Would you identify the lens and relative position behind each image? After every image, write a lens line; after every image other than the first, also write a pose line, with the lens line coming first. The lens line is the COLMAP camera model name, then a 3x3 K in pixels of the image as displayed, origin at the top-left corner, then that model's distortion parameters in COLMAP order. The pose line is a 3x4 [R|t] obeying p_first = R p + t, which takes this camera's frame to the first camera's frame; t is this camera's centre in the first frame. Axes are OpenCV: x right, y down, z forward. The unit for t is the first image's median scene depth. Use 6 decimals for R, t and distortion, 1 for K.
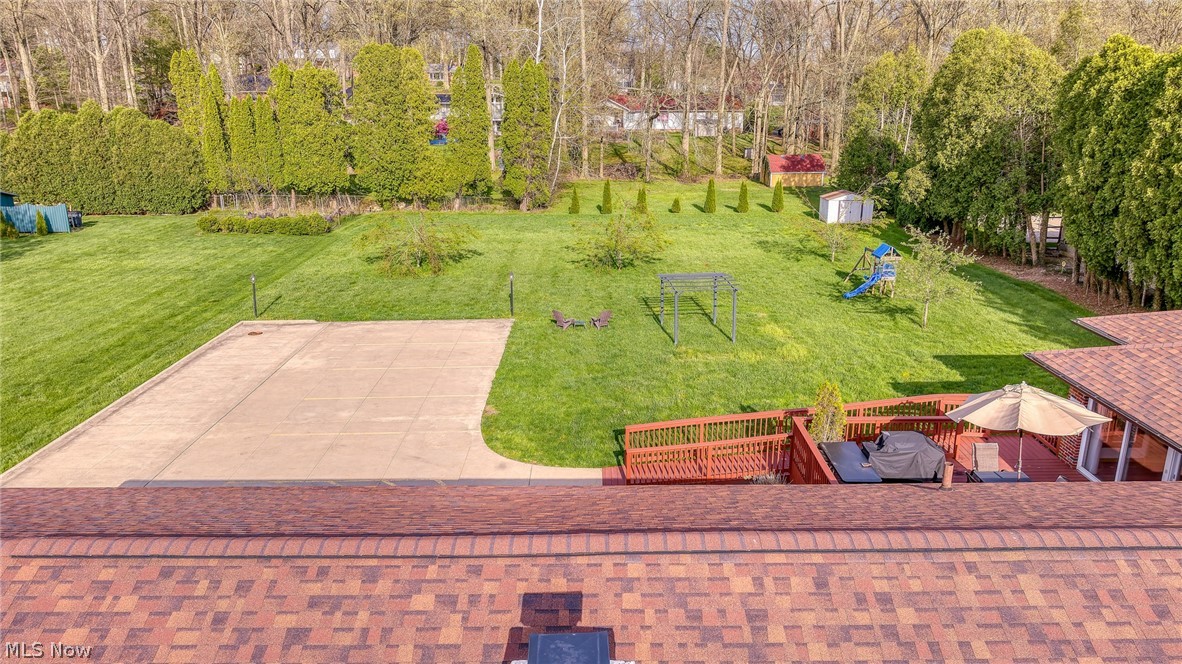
lens RADIAL K [[815.2, 0, 591.0], [0, 815.2, 332.0], [0, 0, 1]] dist [-0.002127, -0.001226]
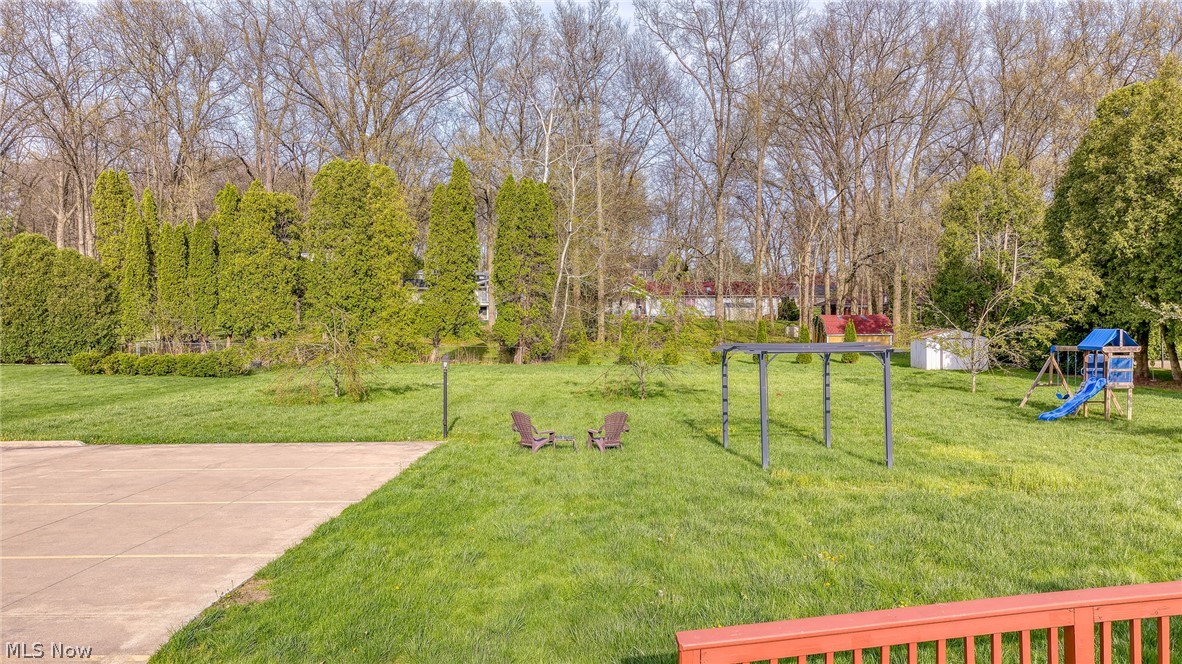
lens RADIAL K [[815.2, 0, 591.0], [0, 815.2, 332.0], [0, 0, 1]] dist [-0.002127, -0.001226]
pose [[0.999587, 0.001462, -0.028697, 0.011654], [-0.009170, 0.962719, -0.270347, 0.042787], [0.027232, 0.270498, 0.962335, 0.341822]]
